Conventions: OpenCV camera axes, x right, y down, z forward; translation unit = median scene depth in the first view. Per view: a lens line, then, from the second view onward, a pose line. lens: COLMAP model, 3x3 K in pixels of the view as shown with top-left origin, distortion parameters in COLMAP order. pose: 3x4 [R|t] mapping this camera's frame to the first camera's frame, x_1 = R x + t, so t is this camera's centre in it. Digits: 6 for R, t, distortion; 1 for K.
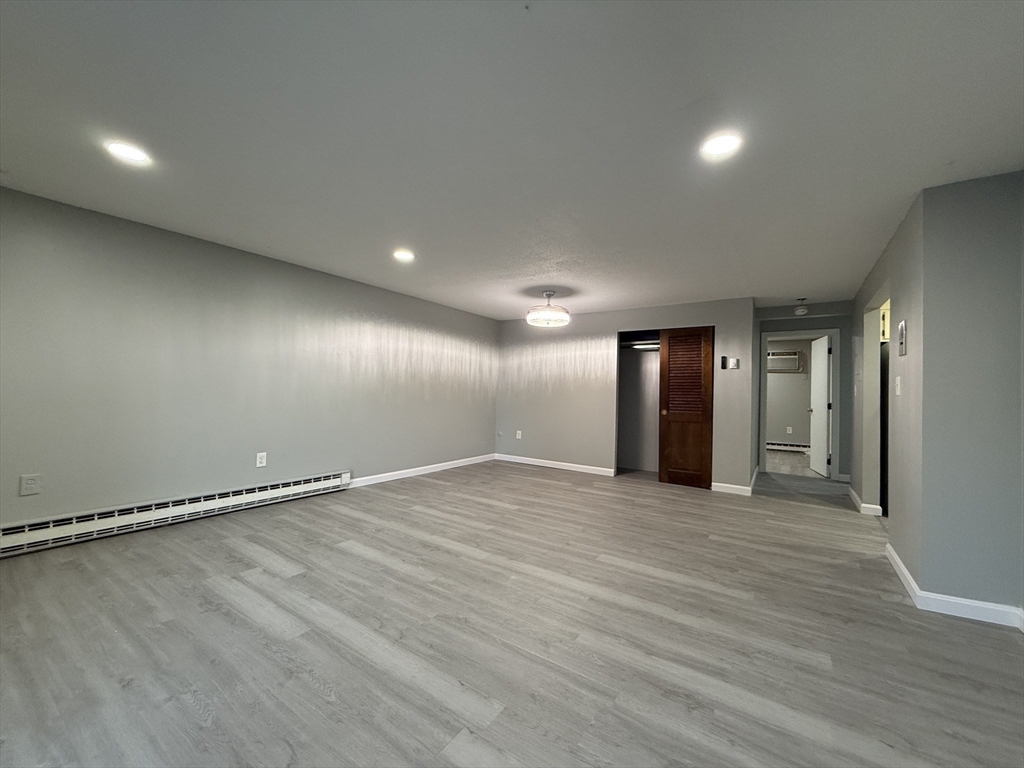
lens RADIAL K [[406.9, 0, 510.0], [0, 406.9, 384.5], [0, 0, 1]] dist [-0.000088, 0.000292]
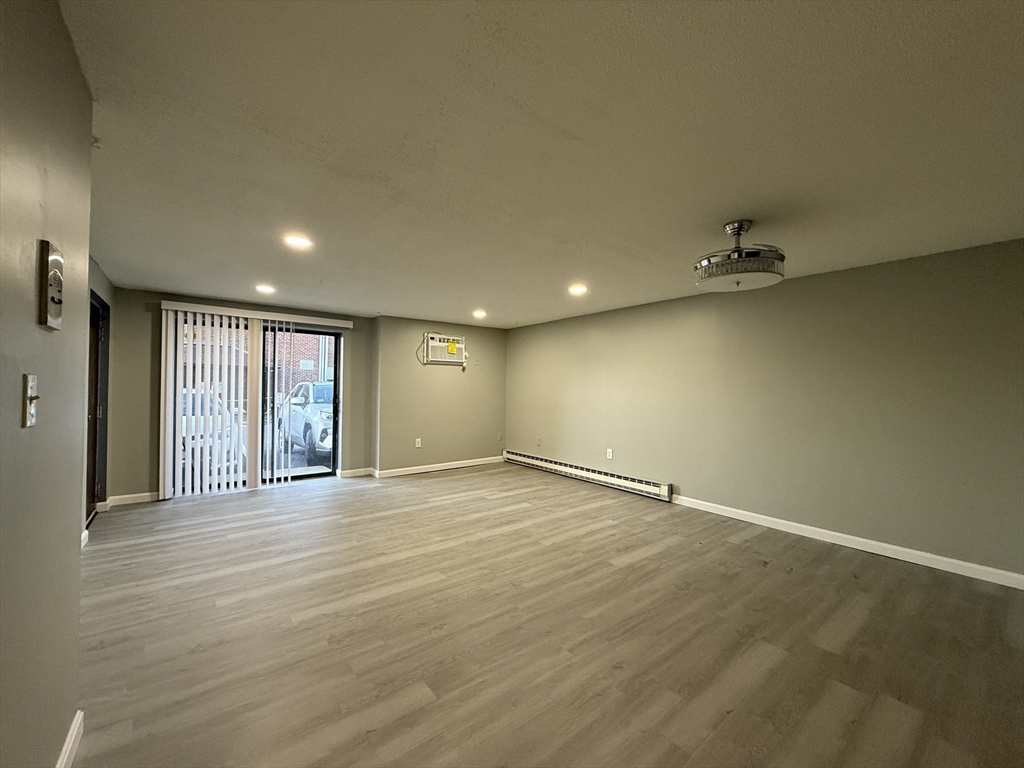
lens RADIAL K [[406.9, 0, 510.0], [0, 406.9, 384.5], [0, 0, 1]] dist [-0.000088, 0.000292]
pose [[-0.302547, -0.038957, -0.952338, 0.981593], [-0.003909, 0.999207, -0.039632, 0.001714], [0.953127, -0.008268, -0.302459, 1.272313]]
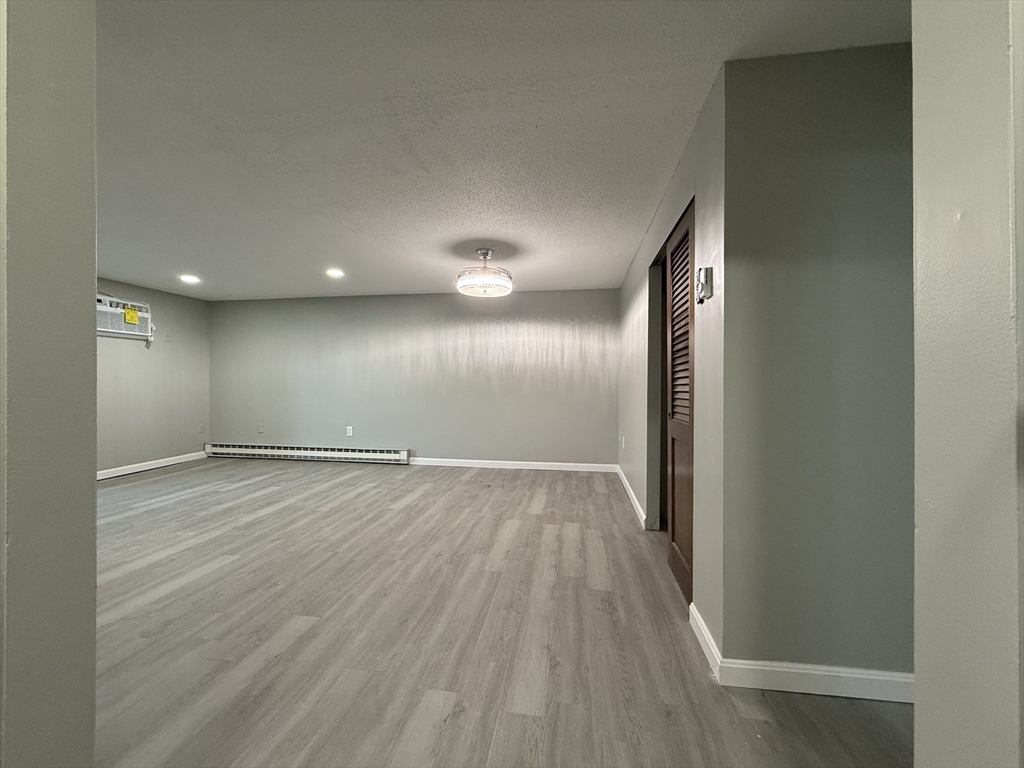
lens RADIAL K [[406.9, 0, 510.0], [0, 406.9, 384.5], [0, 0, 1]] dist [-0.000088, 0.000292]
pose [[0.433440, -0.022174, -0.900910, 1.165071], [0.022727, 0.999648, -0.013670, 0.053294], [0.900896, -0.014550, 0.433791, 1.023309]]
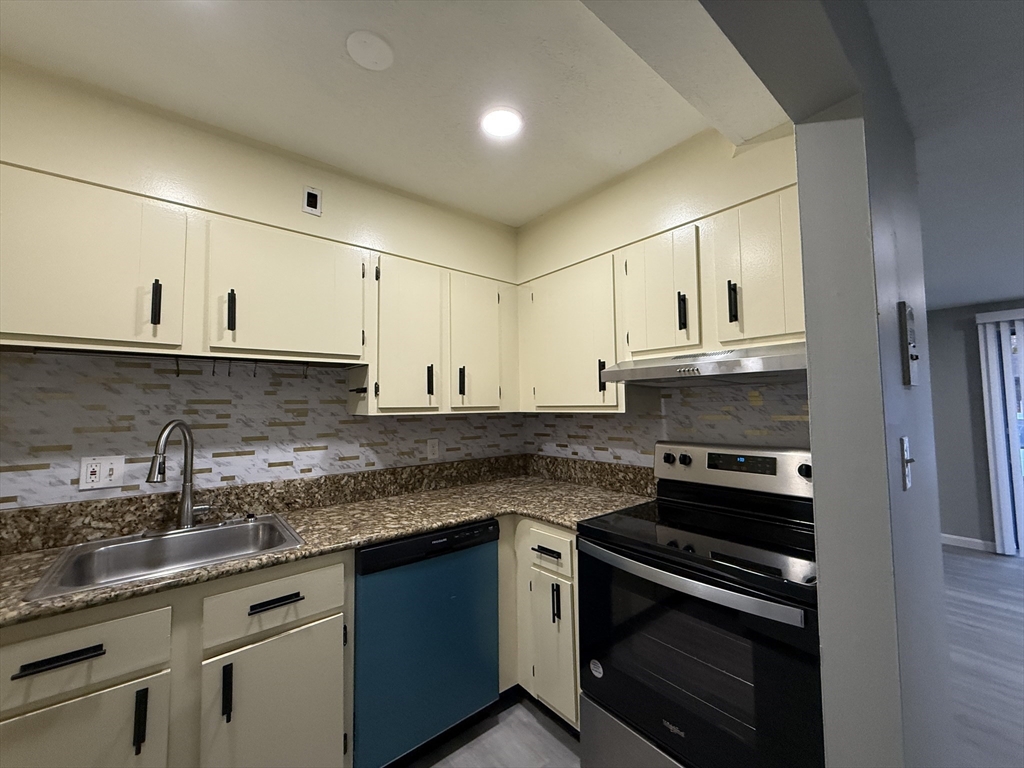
lens RADIAL K [[406.9, 0, 510.0], [0, 406.9, 384.5], [0, 0, 1]] dist [-0.000088, 0.000292]
pose [[-0.960483, 0.001344, 0.278335, 1.001805], [-0.017160, 0.997800, -0.064032, -0.031015], [-0.277808, -0.066278, -0.958347, 1.220500]]
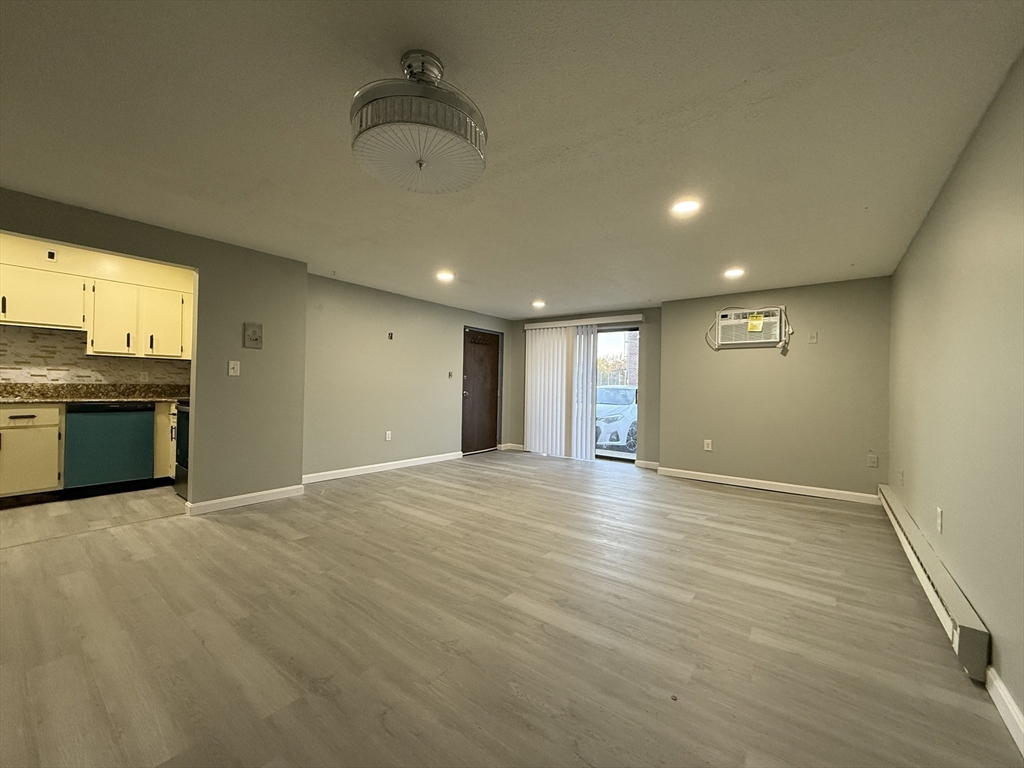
lens RADIAL K [[406.9, 0, 510.0], [0, 406.9, 384.5], [0, 0, 1]] dist [-0.000088, 0.000292]
pose [[-0.997464, -0.046915, 0.053529, -0.000531], [-0.047934, 0.998690, -0.017916, 0.030707], [-0.052618, -0.020436, -0.998406, 1.893471]]
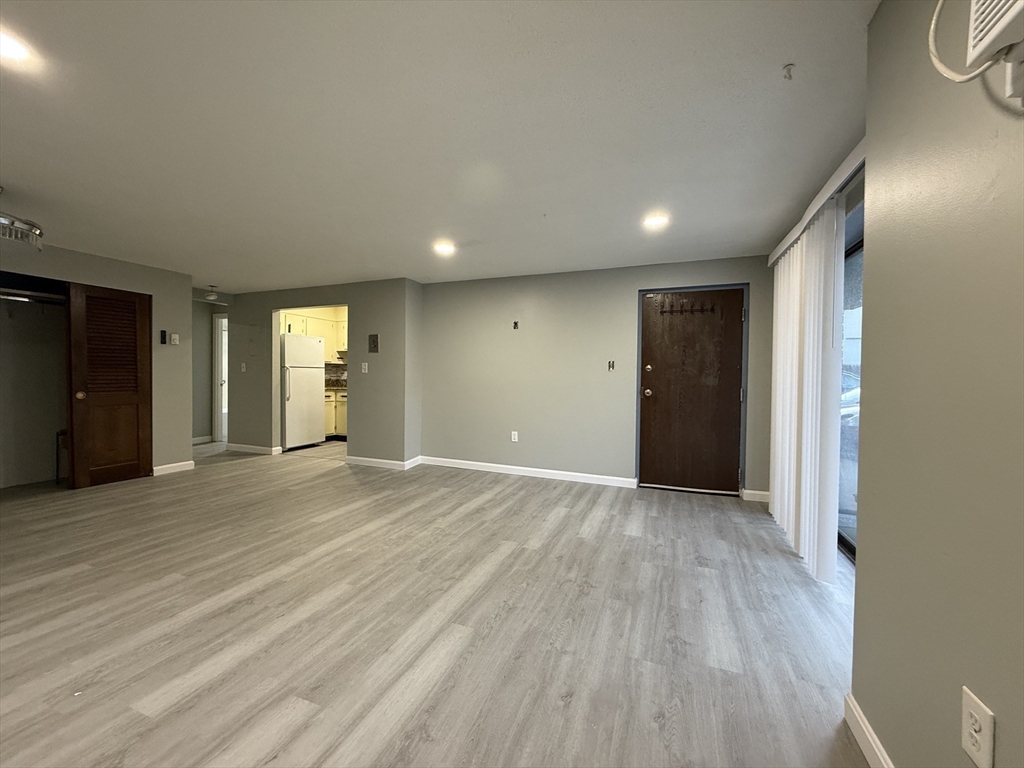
lens RADIAL K [[406.9, 0, 510.0], [0, 406.9, 384.5], [0, 0, 1]] dist [-0.000088, 0.000292]
pose [[-0.220506, -0.045364, 0.974330, -0.849771], [-0.033821, 0.998673, 0.038843, -0.012834], [-0.974799, -0.024388, -0.221748, 0.640104]]
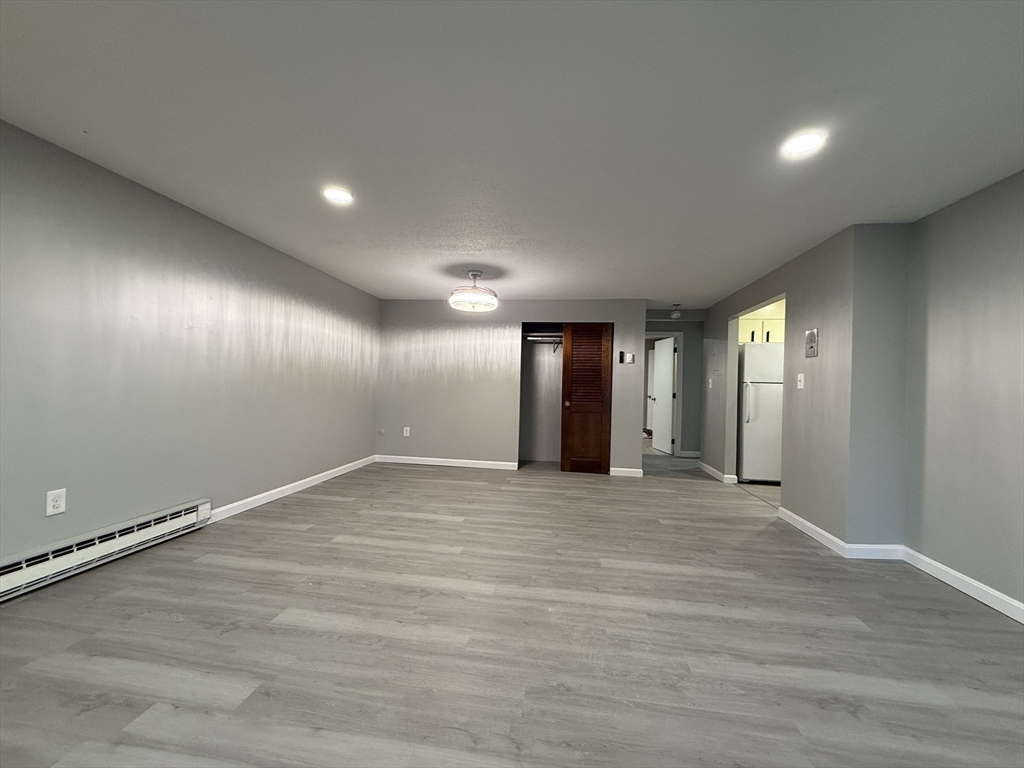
lens RADIAL K [[406.9, 0, 510.0], [0, 406.9, 384.5], [0, 0, 1]] dist [-0.000088, 0.000292]
pose [[0.896503, 0.000577, 0.443037, -0.334636], [-0.012258, 0.999649, 0.023505, -0.004121], [-0.442868, -0.026503, 0.896195, 0.232033]]
